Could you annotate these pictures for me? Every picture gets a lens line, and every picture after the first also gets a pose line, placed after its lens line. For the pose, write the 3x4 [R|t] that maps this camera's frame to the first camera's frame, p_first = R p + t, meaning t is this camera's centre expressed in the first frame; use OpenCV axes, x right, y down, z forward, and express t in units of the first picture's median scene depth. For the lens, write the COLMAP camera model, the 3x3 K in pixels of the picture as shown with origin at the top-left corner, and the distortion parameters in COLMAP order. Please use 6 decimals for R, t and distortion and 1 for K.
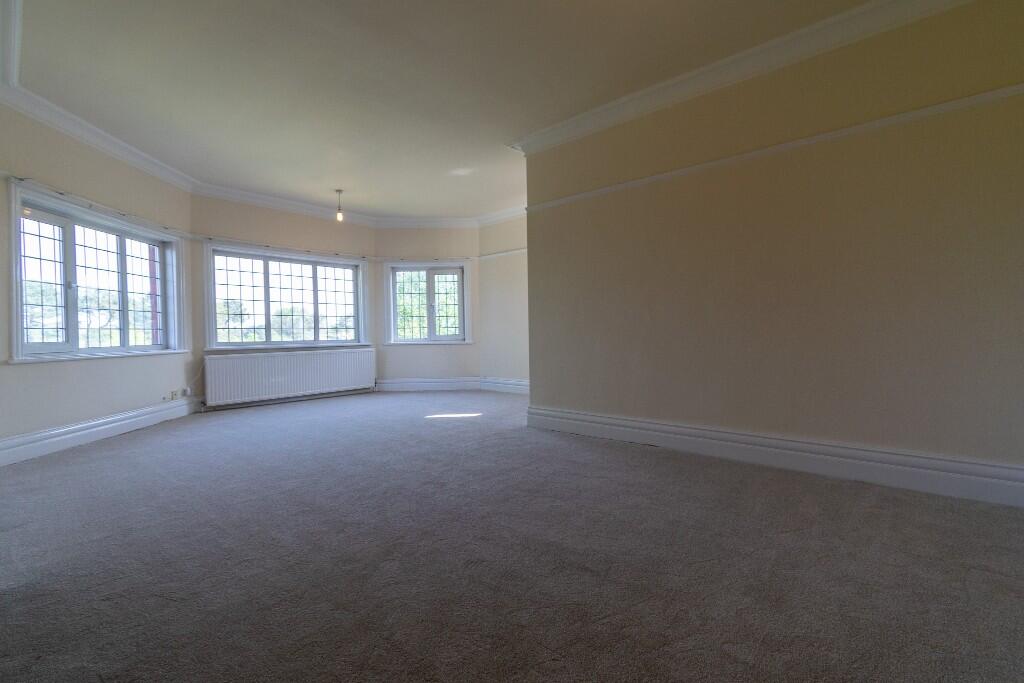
lens RADIAL K [[454.2, 0, 511.7], [0, 454.2, 338.3], [0, 0, 1]] dist [0.000169, 0.000855]
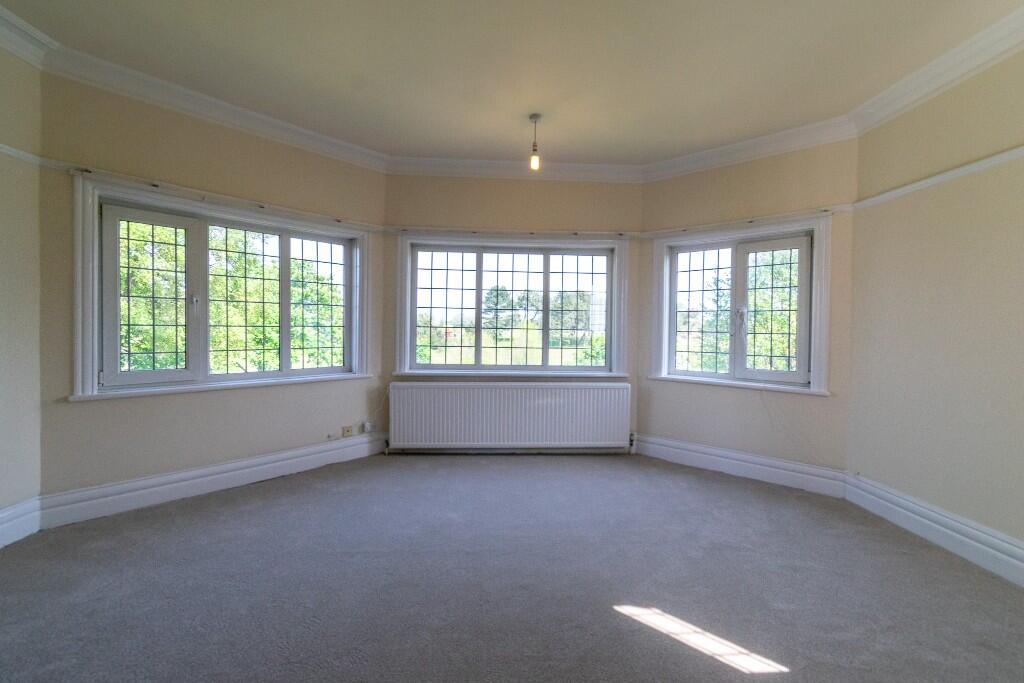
lens RADIAL K [[454.2, 0, 512.2], [0, 454.2, 339.9], [0, 0, 1]] dist [0.000169, 0.000855]
pose [[0.704922, 0.044112, -0.707911, 0.013233], [-0.034088, 0.999018, 0.028308, -0.054688], [0.708465, 0.004176, 0.705734, 0.524758]]
